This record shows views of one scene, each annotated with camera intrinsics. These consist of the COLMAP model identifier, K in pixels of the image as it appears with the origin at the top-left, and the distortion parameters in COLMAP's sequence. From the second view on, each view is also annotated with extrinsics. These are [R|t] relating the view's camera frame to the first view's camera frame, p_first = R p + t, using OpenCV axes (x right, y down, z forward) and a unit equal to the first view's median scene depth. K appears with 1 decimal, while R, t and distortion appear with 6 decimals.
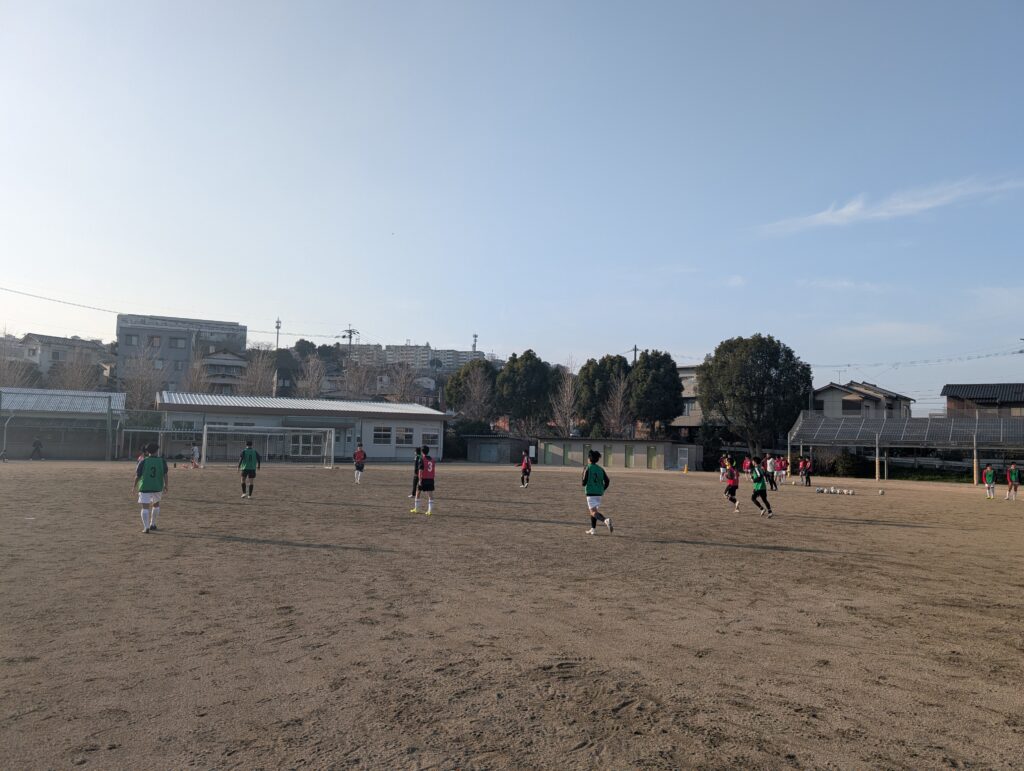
lens RADIAL K [[739.2, 0, 521.2], [0, 739.2, 378.9], [0, 0, 1]] dist [0.049022, -0.005045]
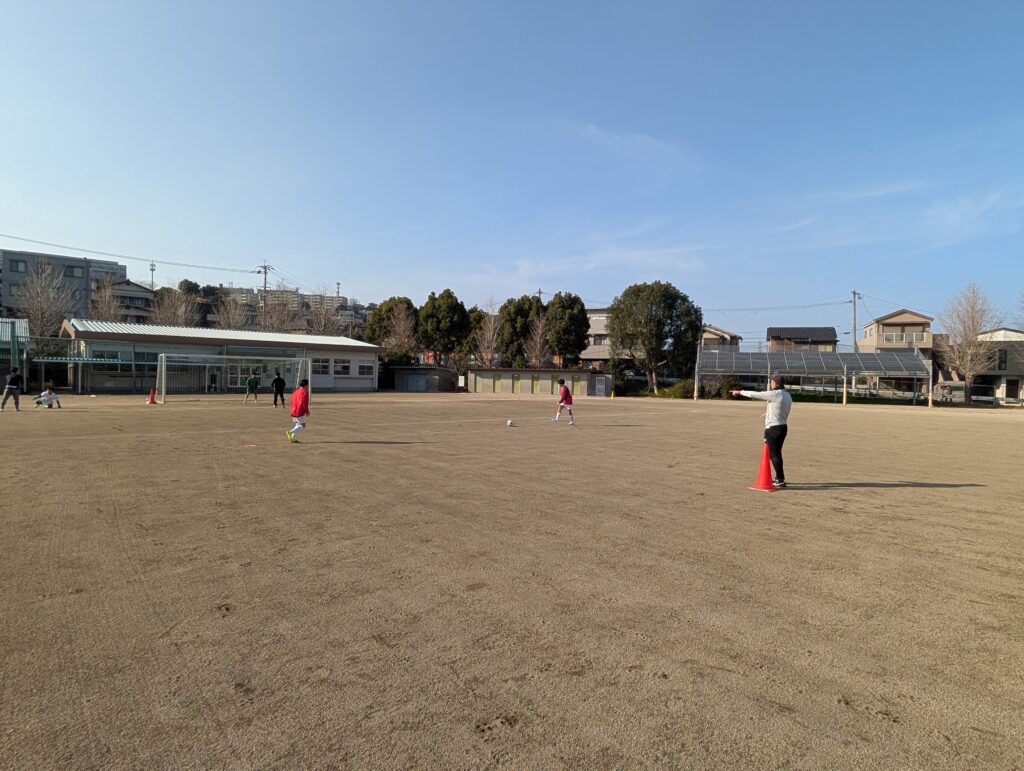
lens RADIAL K [[553.7, 0, 506.4], [0, 553.7, 382.8], [0, 0, 1]] dist [0.000434, 0.004740]
pose [[0.965080, -0.008118, 0.261828, -0.138788], [-0.019549, 0.994500, 0.102894, 0.014024], [-0.261224, -0.104419, 0.959614, 0.185267]]
